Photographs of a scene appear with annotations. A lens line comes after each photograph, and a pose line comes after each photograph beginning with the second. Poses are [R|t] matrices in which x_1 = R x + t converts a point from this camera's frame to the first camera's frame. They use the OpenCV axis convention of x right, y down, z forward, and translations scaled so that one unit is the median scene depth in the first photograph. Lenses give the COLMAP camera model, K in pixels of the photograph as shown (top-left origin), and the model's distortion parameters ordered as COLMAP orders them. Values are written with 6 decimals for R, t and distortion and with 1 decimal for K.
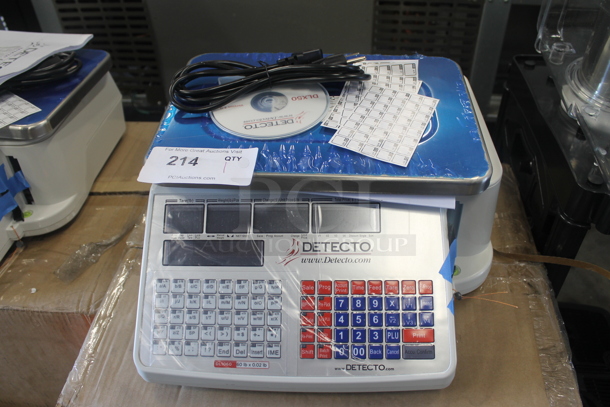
lens RADIAL K [[515.9, 0, 304.2], [0, 515.9, 206.3], [0, 0, 1]] dist [-0.134472, 0.057838]
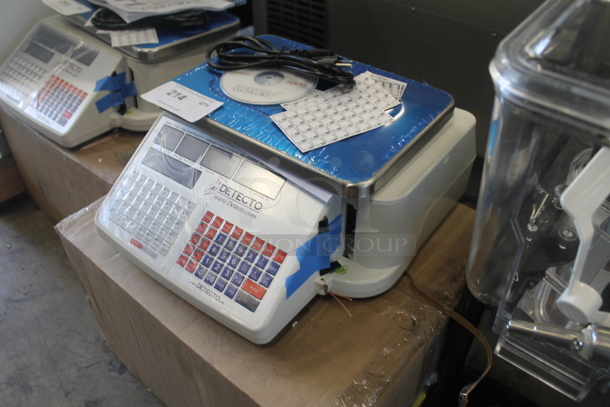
lens RADIAL K [[515.9, 0, 303.9], [0, 515.9, 202.7], [0, 0, 1]] dist [-0.134472, 0.057838]
pose [[0.819628, 0.383277, -0.425804, 0.710235], [-0.399027, 0.915243, 0.055748, -0.036892], [0.411081, 0.124215, 0.903096, -0.038523]]
